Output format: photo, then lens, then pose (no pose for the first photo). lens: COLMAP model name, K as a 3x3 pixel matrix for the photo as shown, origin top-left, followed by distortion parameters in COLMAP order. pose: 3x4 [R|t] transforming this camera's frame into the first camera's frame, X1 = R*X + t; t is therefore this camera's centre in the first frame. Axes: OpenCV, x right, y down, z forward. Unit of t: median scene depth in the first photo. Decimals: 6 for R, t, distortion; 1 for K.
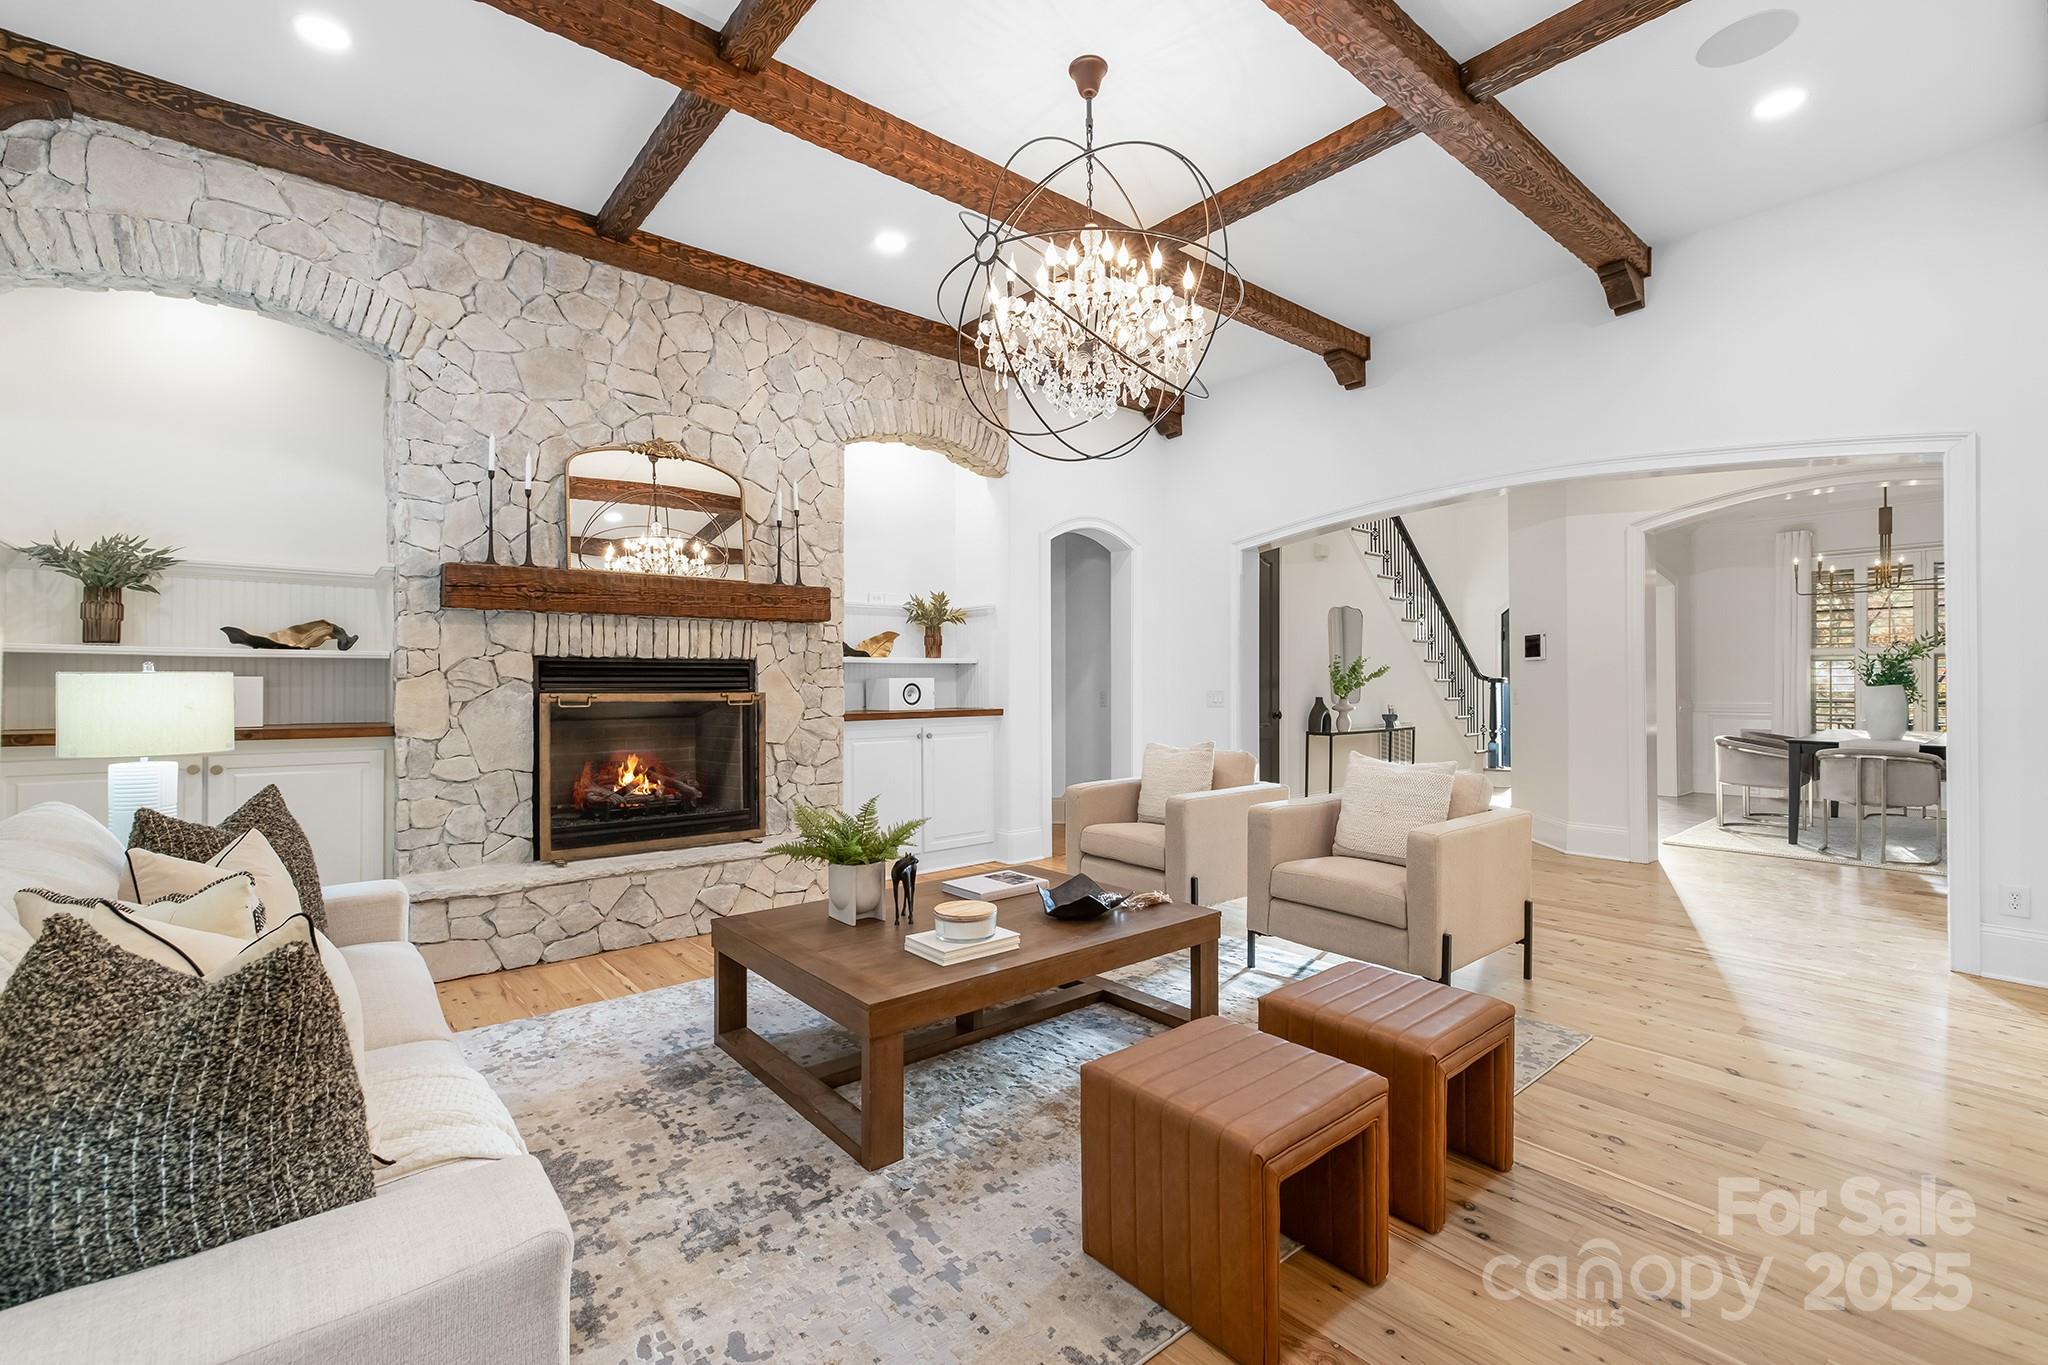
lens RADIAL K [[893.2, 0, 1007.7], [0, 893.2, 678.3], [0, 0, 1]] dist [0.002394, -0.000279]
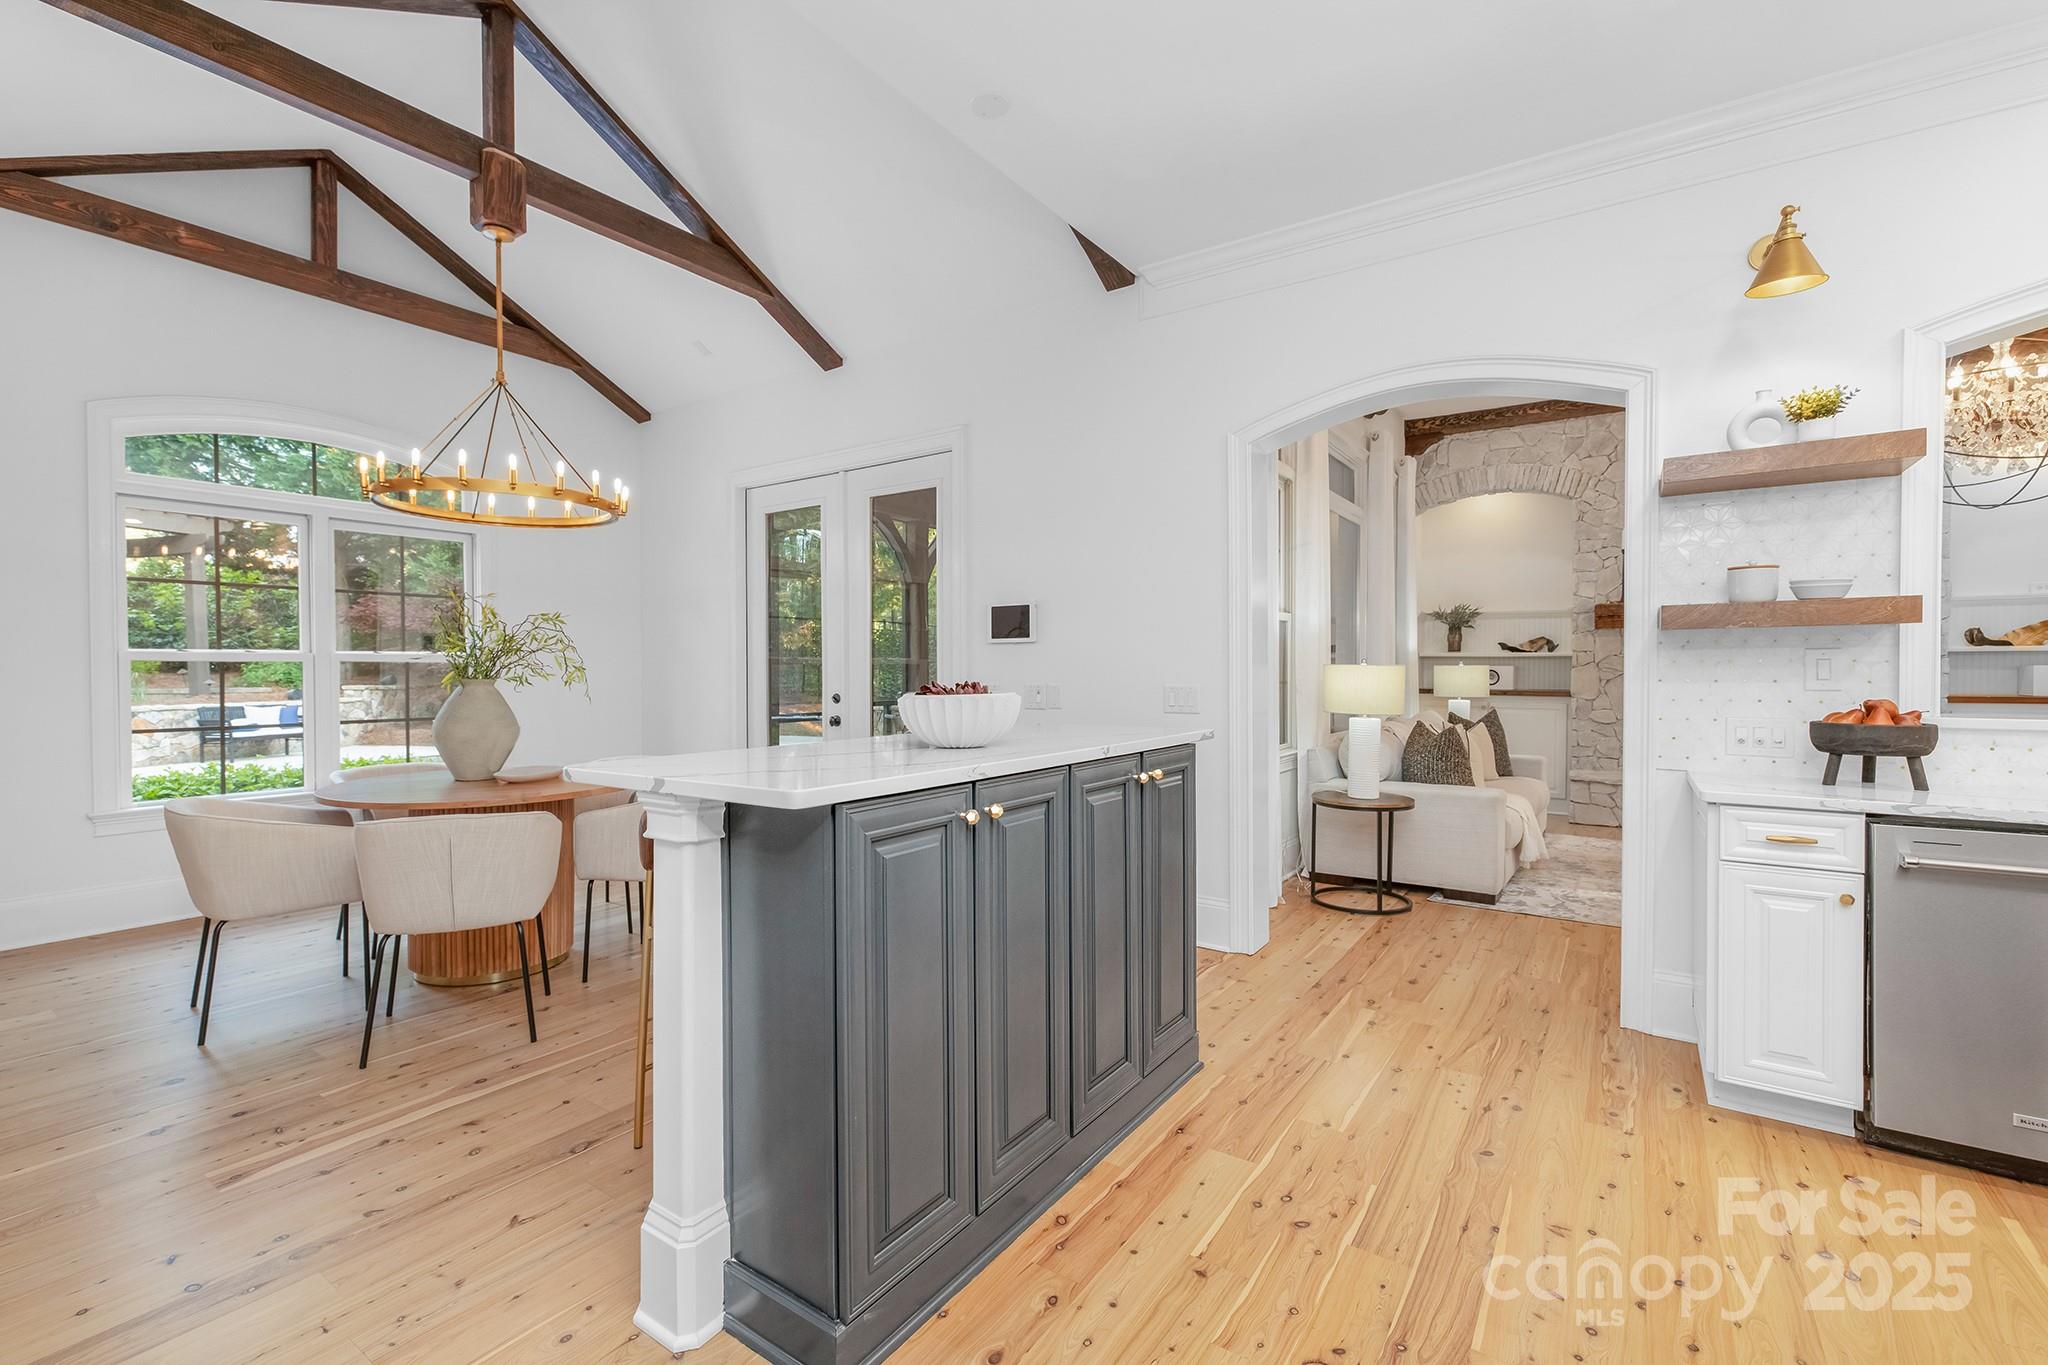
lens RADIAL K [[893.2, 0, 1000.4], [0, 893.2, 684.3], [0, 0, 1]] dist [0.002394, -0.000279]
pose [[0.263207, 0.016492, -0.964598, 0.848333], [0.003866, 0.999828, 0.018149, -0.001730], [0.964732, -0.008506, 0.263098, -0.690022]]
